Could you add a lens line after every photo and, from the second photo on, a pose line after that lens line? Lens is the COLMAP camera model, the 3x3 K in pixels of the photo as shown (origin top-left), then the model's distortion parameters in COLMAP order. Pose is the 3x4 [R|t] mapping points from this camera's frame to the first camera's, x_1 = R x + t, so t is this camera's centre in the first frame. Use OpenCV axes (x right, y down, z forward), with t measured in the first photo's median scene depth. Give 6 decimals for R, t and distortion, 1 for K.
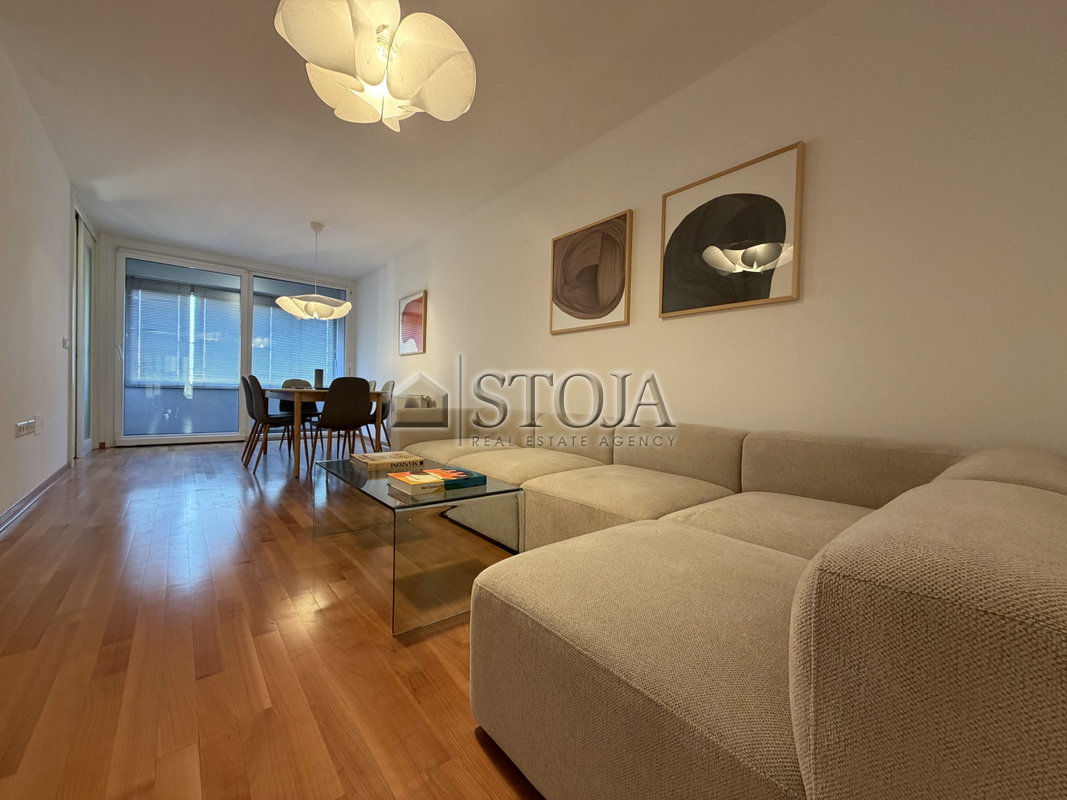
lens RADIAL K [[423.9, 0, 533.8], [0, 423.9, 400.9], [0, 0, 1]] dist [-0.000027, -0.000139]
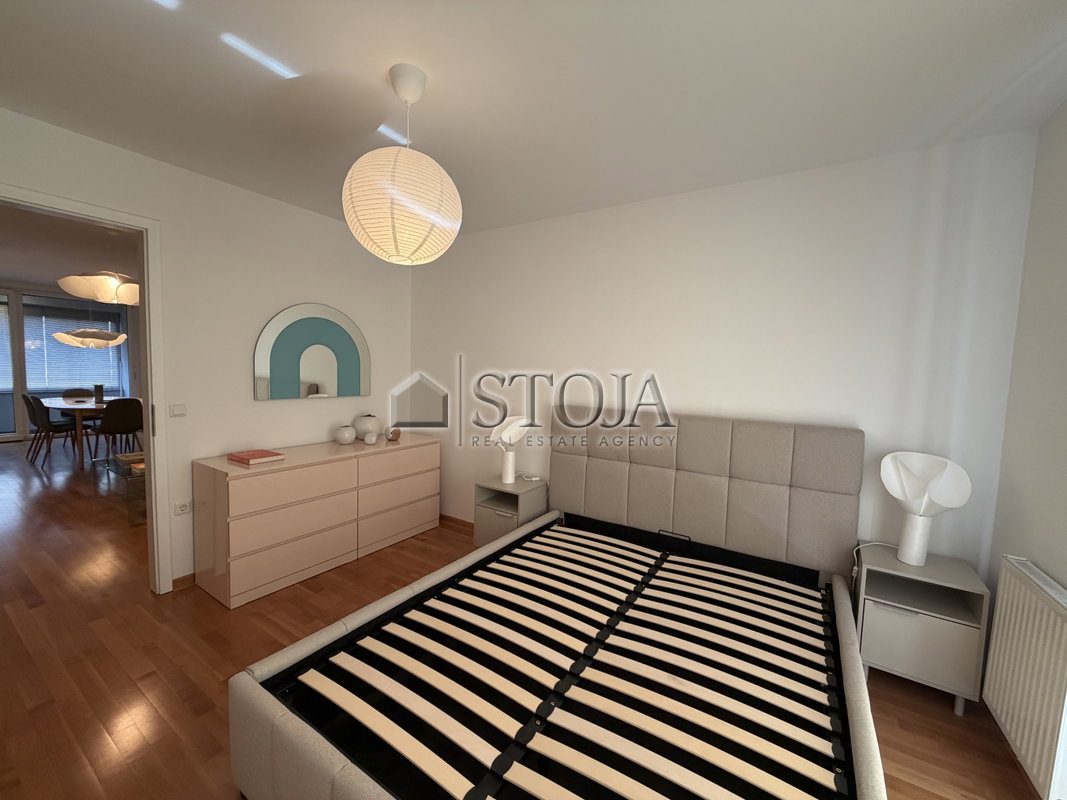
lens RADIAL K [[423.9, 0, 530.8], [0, 423.9, 399.6], [0, 0, 1]] dist [-0.000027, -0.000139]
pose [[0.954064, -0.012981, 0.299320, 0.365852], [-0.007729, 0.997662, 0.067904, -0.128956], [-0.299502, -0.067098, 0.951733, -0.632517]]
